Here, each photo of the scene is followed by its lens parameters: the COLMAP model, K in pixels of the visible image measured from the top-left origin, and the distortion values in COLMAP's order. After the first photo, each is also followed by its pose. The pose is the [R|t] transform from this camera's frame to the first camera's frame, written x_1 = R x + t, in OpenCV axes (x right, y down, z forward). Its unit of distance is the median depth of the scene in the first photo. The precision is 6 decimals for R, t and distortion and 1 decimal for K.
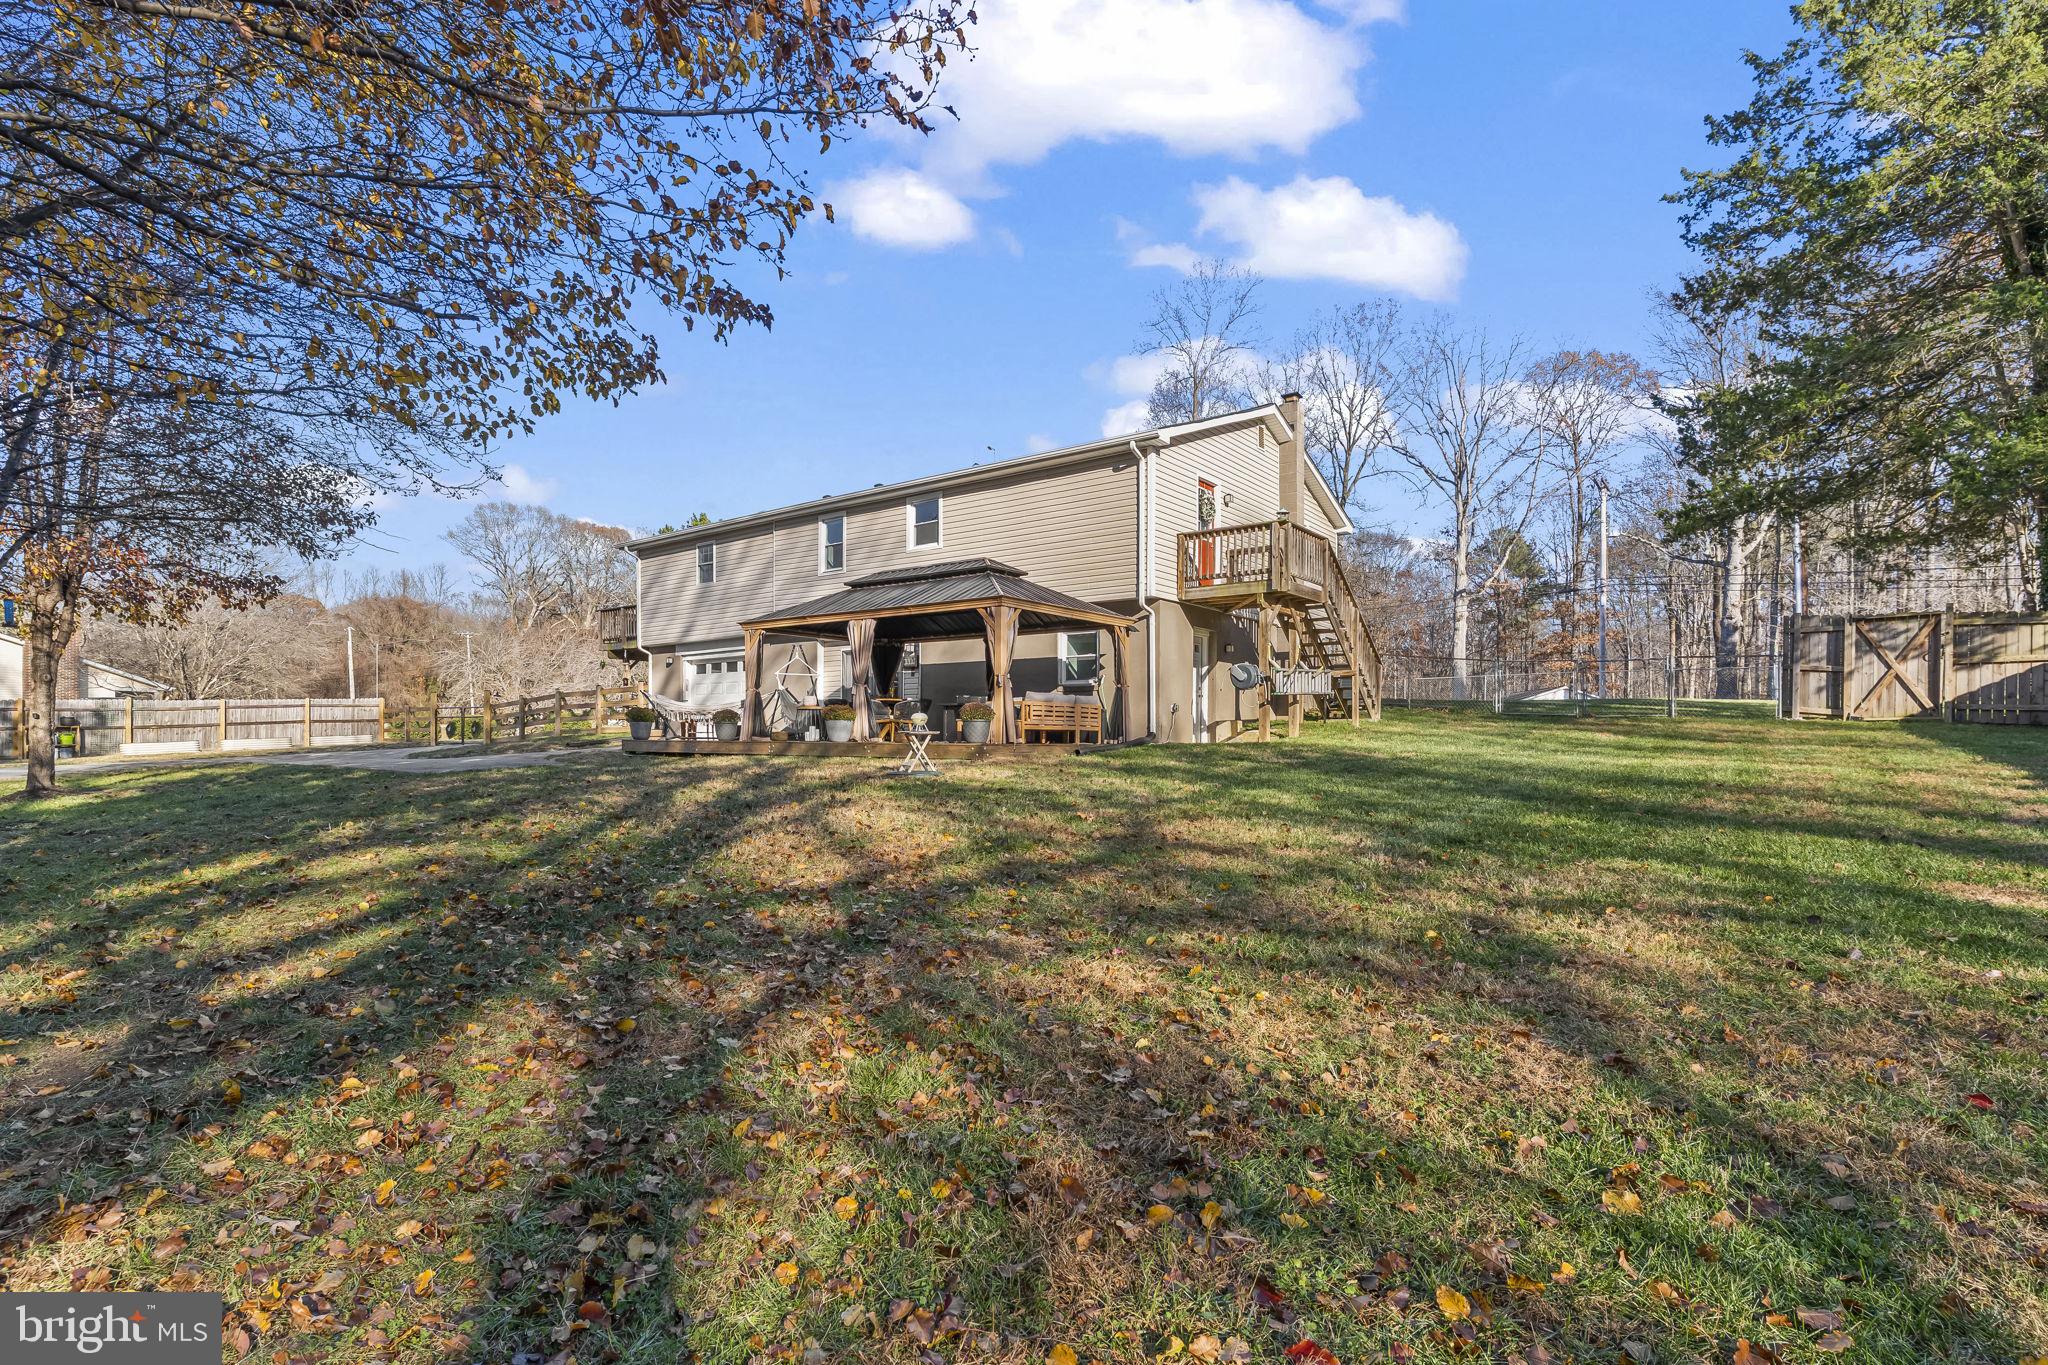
lens RADIAL K [[985.5, 0, 1021.6], [0, 985.5, 650.4], [0, 0, 1]] dist [0.000369, -0.000597]
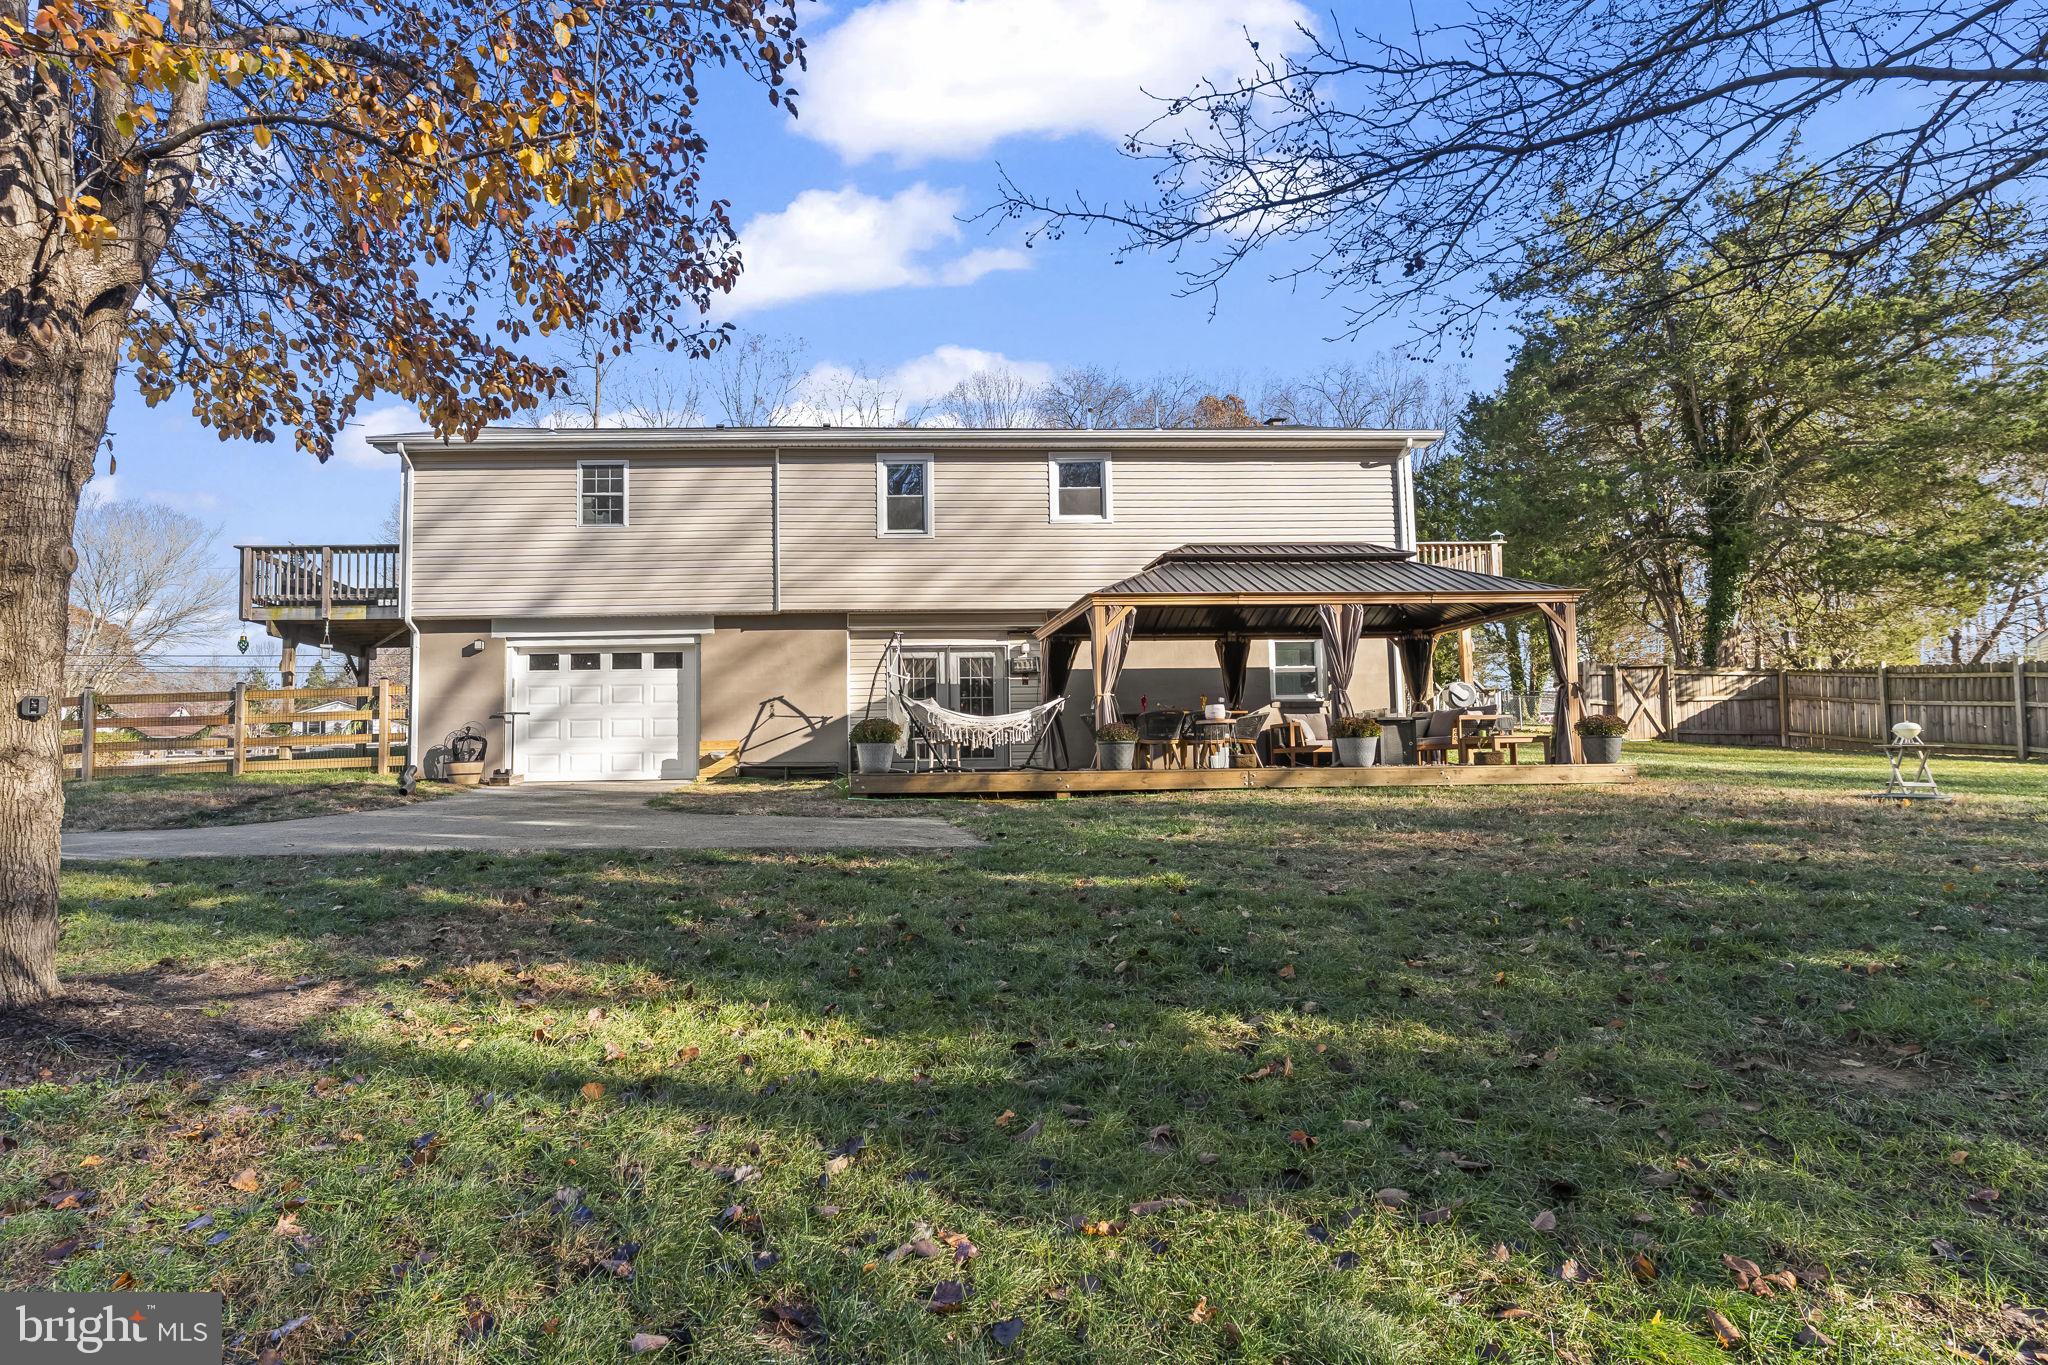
lens RADIAL K [[985.5, 0, 1021.6], [0, 985.5, 650.4], [0, 0, 1]] dist [0.000369, -0.000597]
pose [[0.776238, 0.058607, 0.627710, -0.663068], [-0.036703, 0.998182, -0.047810, 0.040882], [-0.629371, 0.014073, 0.776978, 0.452084]]
